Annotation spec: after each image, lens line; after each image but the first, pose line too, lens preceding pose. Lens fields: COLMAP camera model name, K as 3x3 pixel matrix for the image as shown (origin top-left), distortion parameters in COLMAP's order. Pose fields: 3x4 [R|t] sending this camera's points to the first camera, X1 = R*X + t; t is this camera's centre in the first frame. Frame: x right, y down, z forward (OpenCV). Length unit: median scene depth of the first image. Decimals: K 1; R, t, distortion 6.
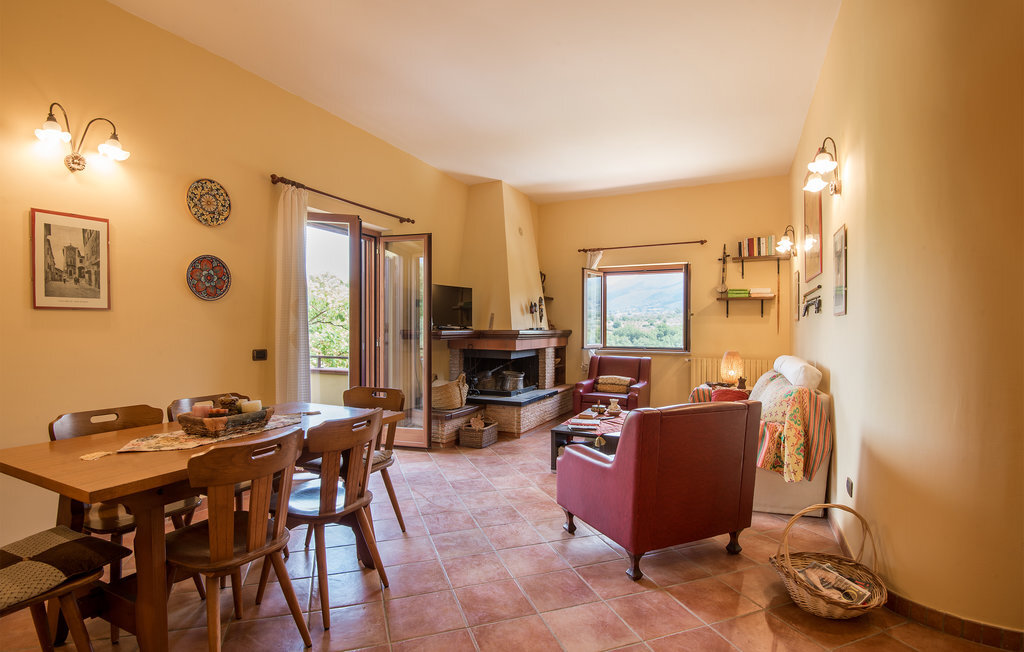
lens RADIAL K [[473.5, 0, 516.5], [0, 473.5, 326.2], [0, 0, 1]] dist [-0.012694, -0.005545]
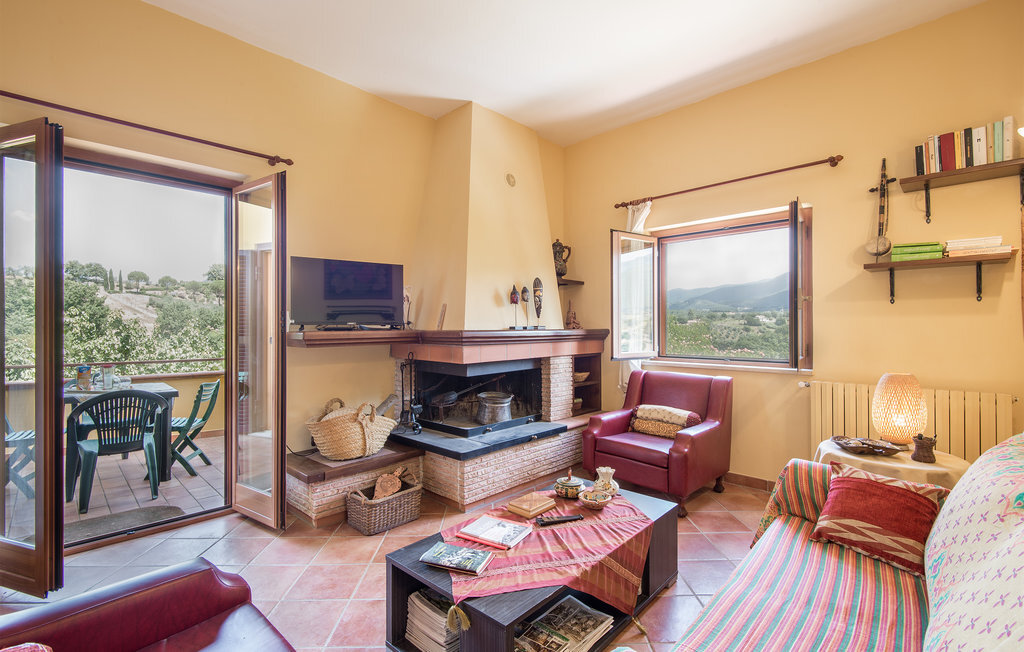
lens RADIAL K [[457.2, 0, 507.5], [0, 457.2, 322.9], [0, 0, 1]] dist [-0.001732, -0.003317]
pose [[0.950893, -0.009733, -0.309368, 0.206536], [0.007481, 0.999936, -0.008467, 0.004157], [0.309431, 0.005737, 0.950905, 0.409934]]
